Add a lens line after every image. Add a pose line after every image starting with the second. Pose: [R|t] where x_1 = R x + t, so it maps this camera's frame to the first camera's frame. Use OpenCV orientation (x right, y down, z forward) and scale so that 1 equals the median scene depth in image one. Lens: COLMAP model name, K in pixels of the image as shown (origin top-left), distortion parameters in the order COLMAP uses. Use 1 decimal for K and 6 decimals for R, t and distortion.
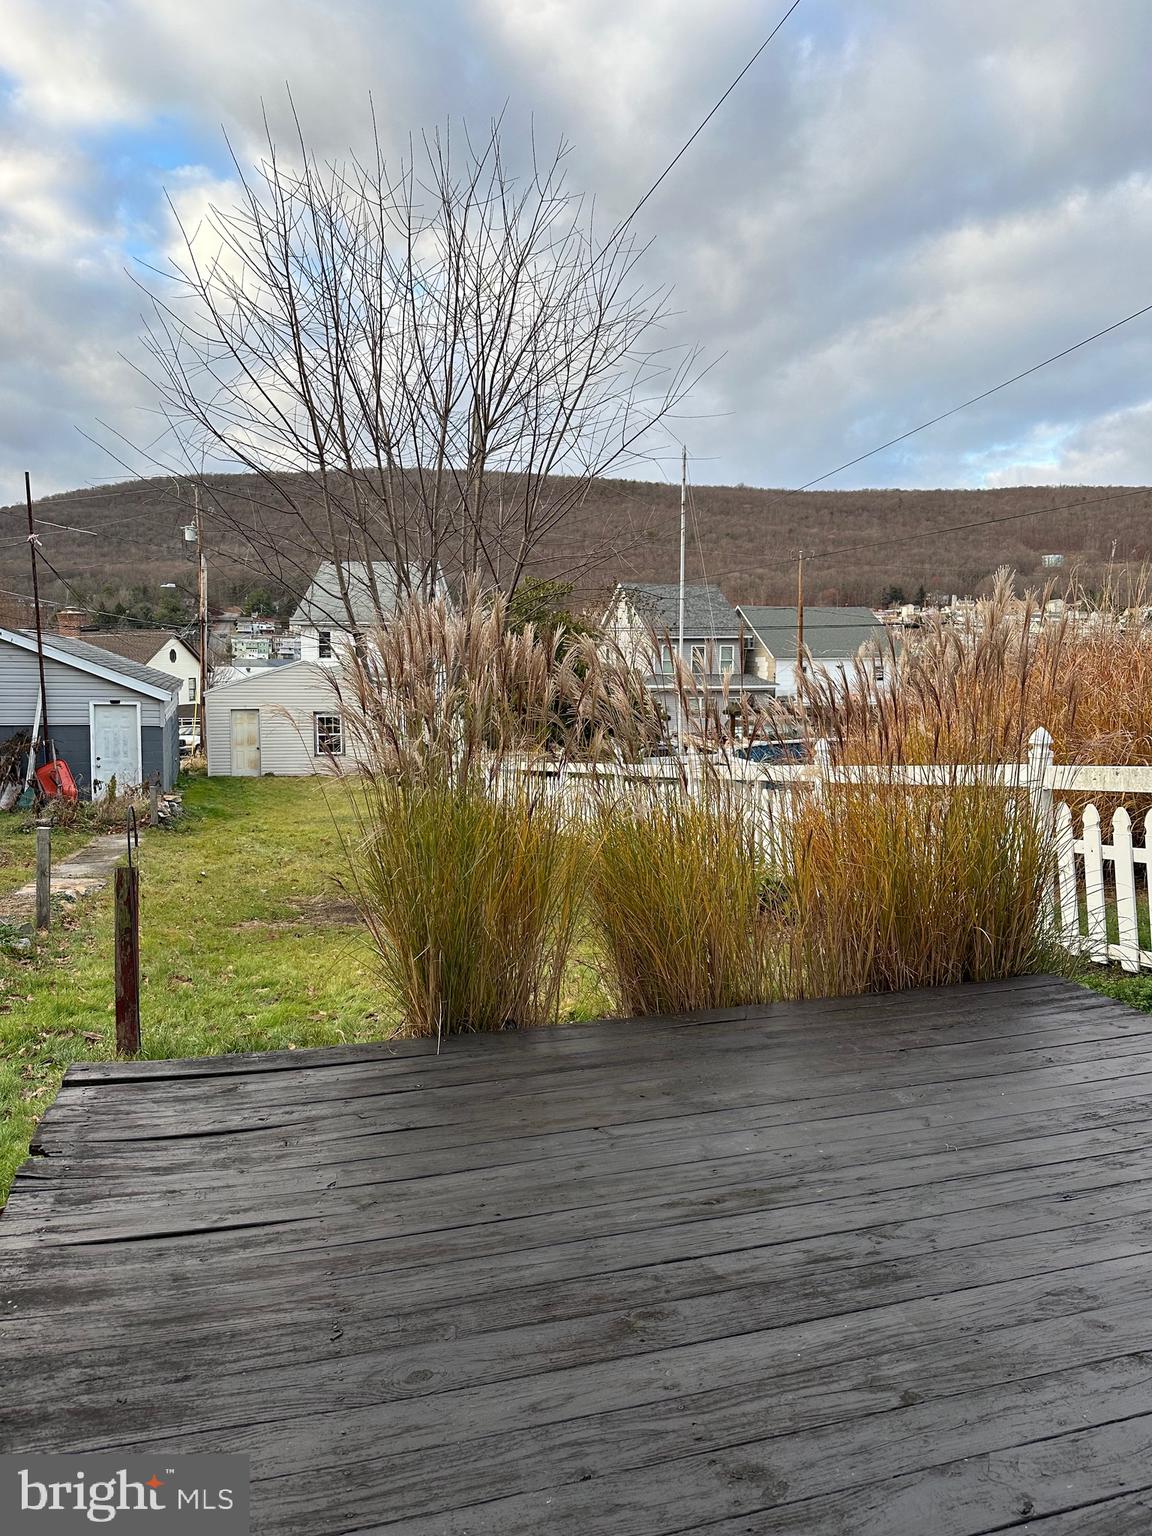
lens RADIAL K [[1069.6, 0, 576.0], [0, 1069.6, 768.0], [0, 0, 1]] dist [0.046250, -0.004200]
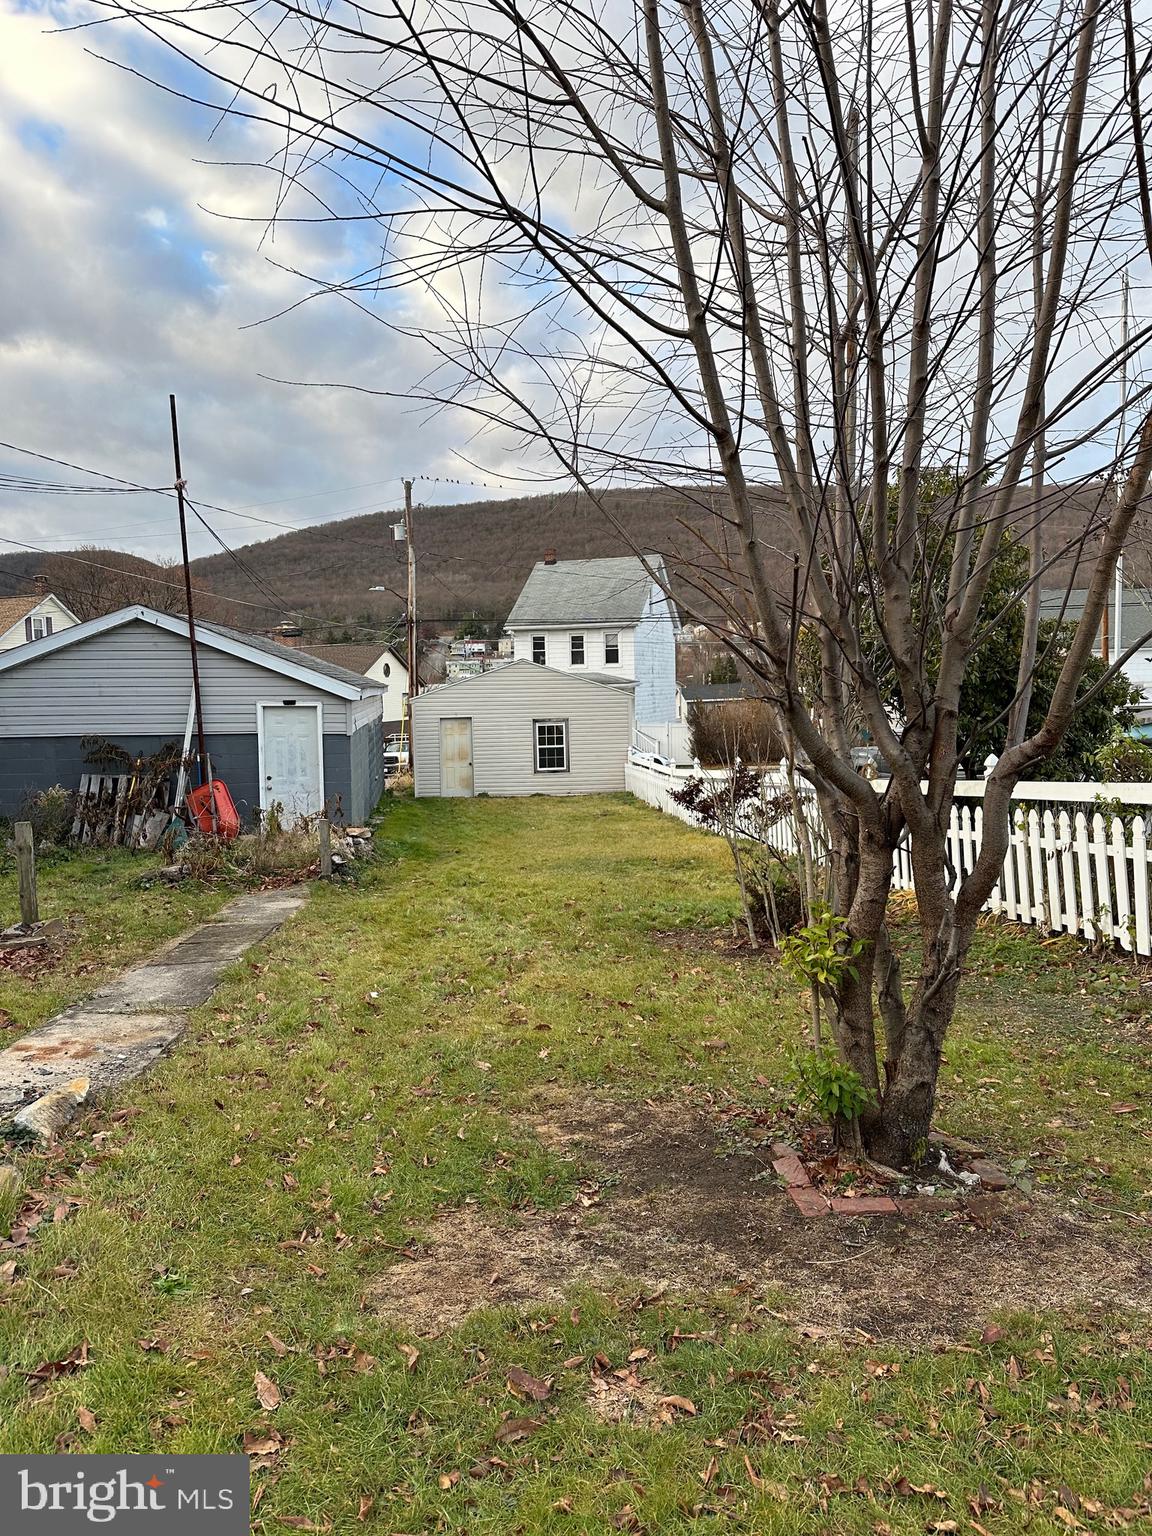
lens RADIAL K [[1069.6, 0, 576.0], [0, 1069.6, 768.0], [0, 0, 1]] dist [0.046250, -0.004200]
pose [[0.982065, -0.009295, -0.188314, -0.078278], [0.006581, 0.999865, -0.015030, -0.002671], [0.188428, 0.013521, 0.981994, 0.262934]]
